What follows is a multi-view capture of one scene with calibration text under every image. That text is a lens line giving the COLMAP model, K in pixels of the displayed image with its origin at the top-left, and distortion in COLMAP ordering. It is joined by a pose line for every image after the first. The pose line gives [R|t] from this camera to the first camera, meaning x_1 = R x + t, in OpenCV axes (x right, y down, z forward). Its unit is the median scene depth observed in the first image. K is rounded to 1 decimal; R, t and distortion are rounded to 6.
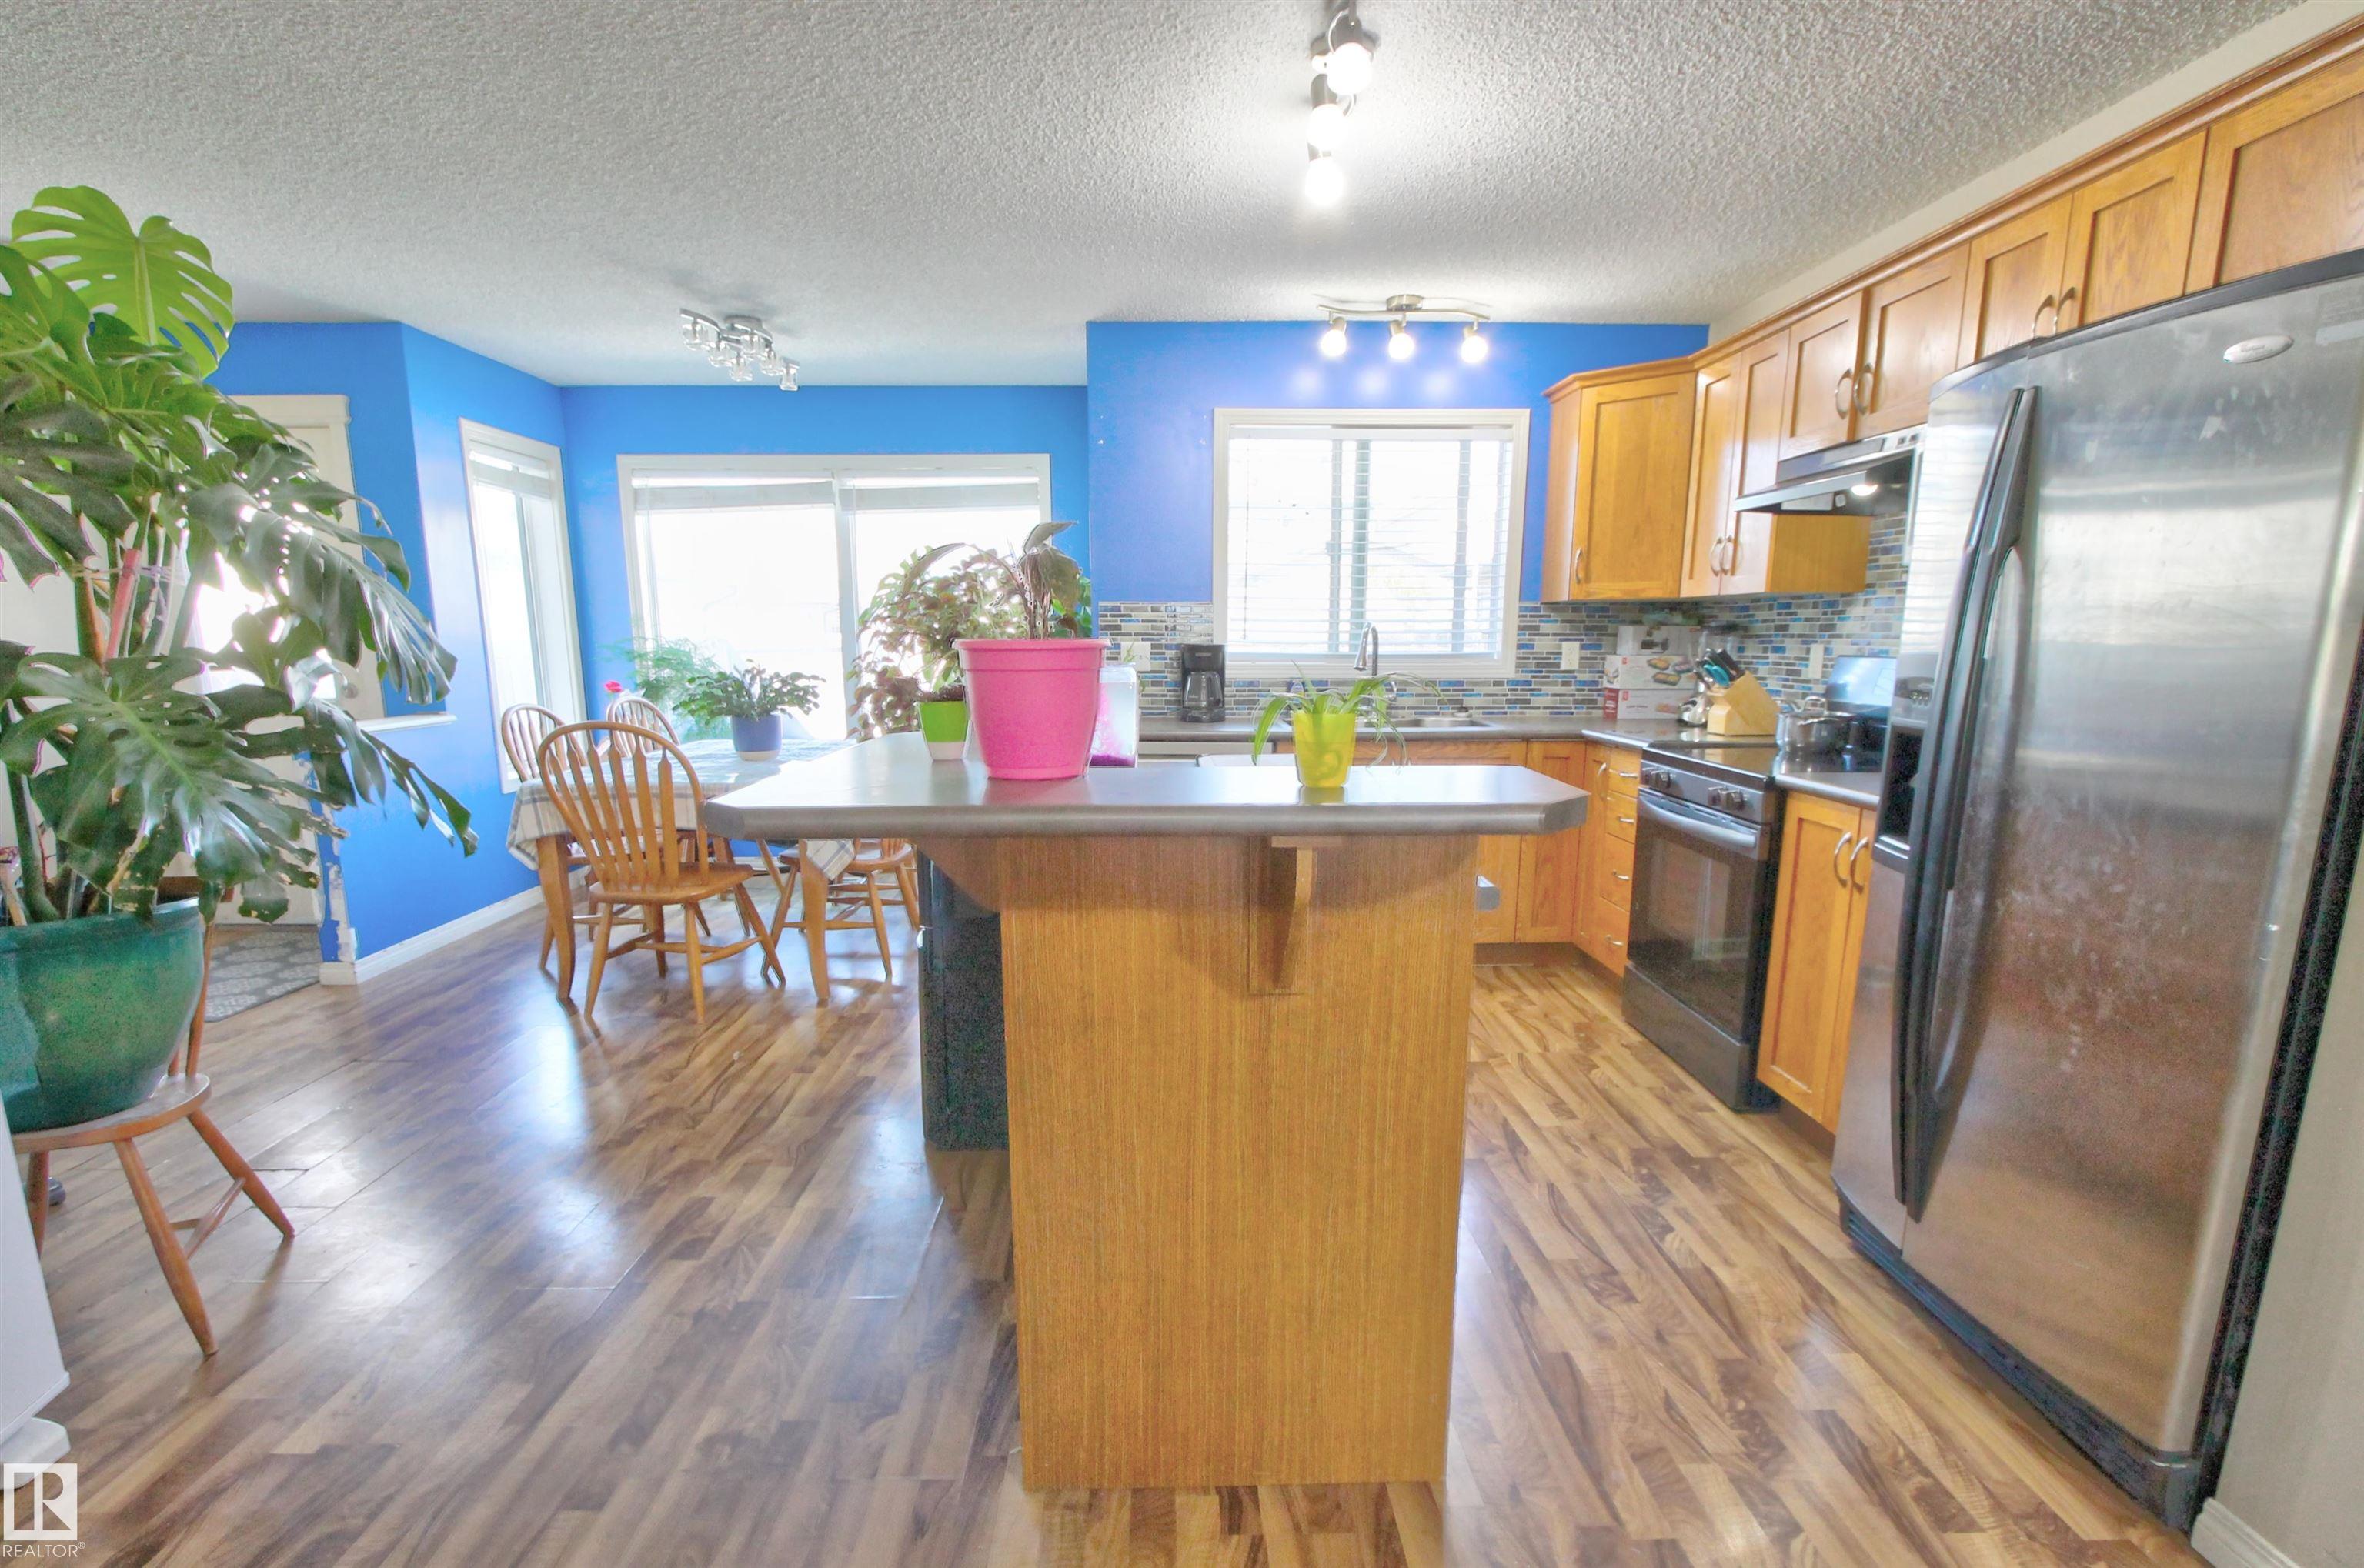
lens RADIAL K [[1135.2, 0, 1176.4], [0, 1135.2, 911.7], [0, 0, 1]] dist [-0.020382, 0.003003]
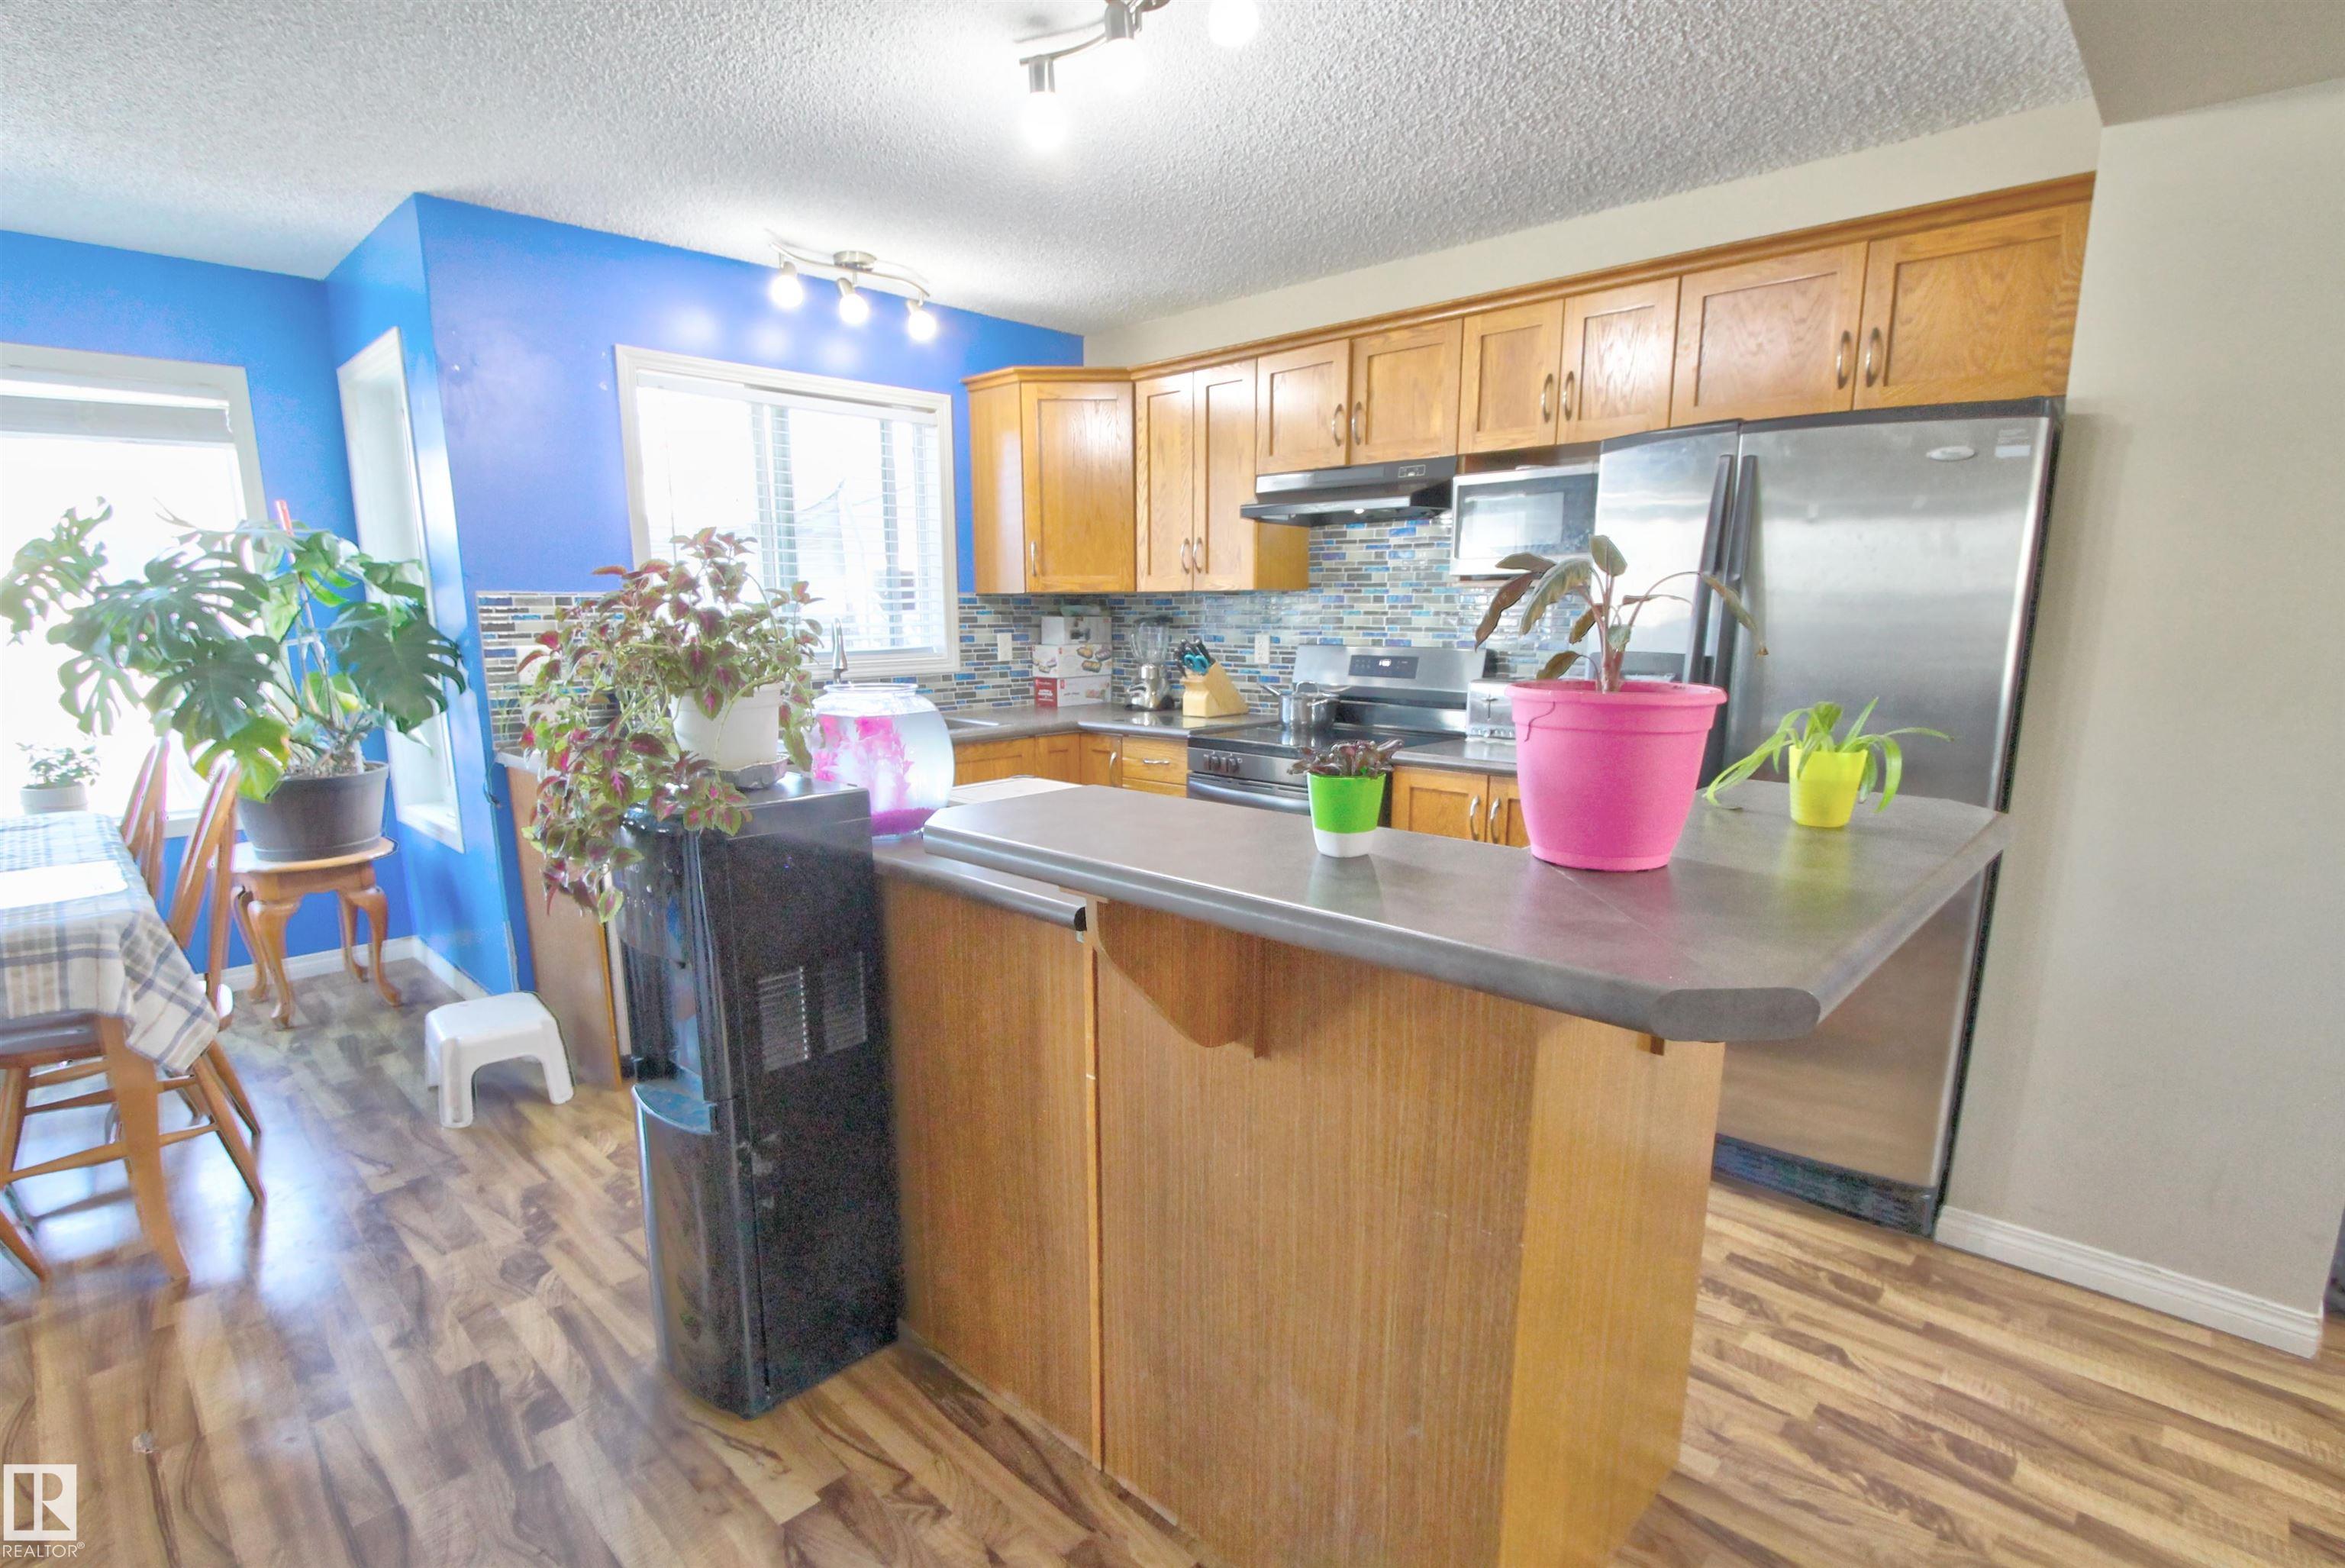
lens RADIAL K [[1126.2, 0, 1092.4], [0, 1126.2, 873.4], [0, 0, 1]] dist [-0.020382, 0.003003]
pose [[0.710992, -0.163394, 0.683954, -0.339568], [0.169717, 0.983750, 0.058588, -0.081094], [-0.682412, 0.074423, 0.727169, 0.258771]]
